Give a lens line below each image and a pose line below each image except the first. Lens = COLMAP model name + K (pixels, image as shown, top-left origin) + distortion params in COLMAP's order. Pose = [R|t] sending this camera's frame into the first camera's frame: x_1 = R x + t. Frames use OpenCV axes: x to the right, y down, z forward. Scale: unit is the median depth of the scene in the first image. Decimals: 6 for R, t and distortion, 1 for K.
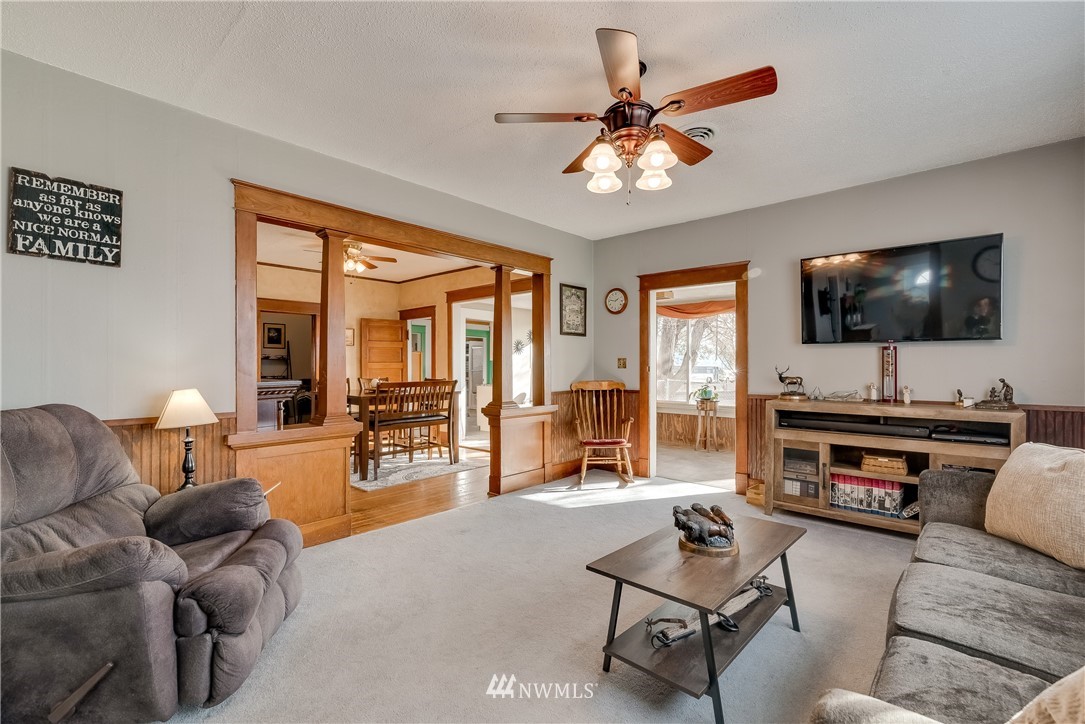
lens RADIAL K [[488.7, 0, 540.3], [0, 488.7, 364.1], [0, 0, 1]] dist [0.000663, -0.001832]
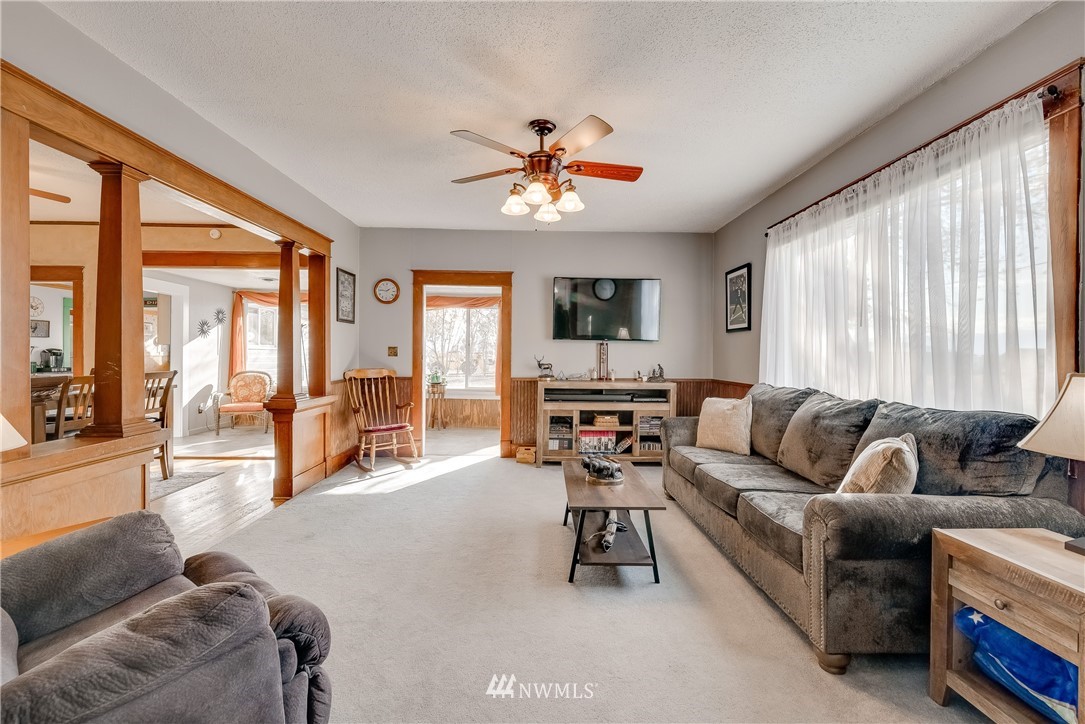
lens RADIAL K [[488.7, 0, 540.2], [0, 488.7, 355.2], [0, 0, 1]] dist [0.000663, -0.001832]
pose [[0.718059, 0.003511, 0.695974, -0.435083], [-0.011791, 0.999905, 0.007122, -0.006630], [-0.695882, -0.013320, 0.718032, 0.045152]]
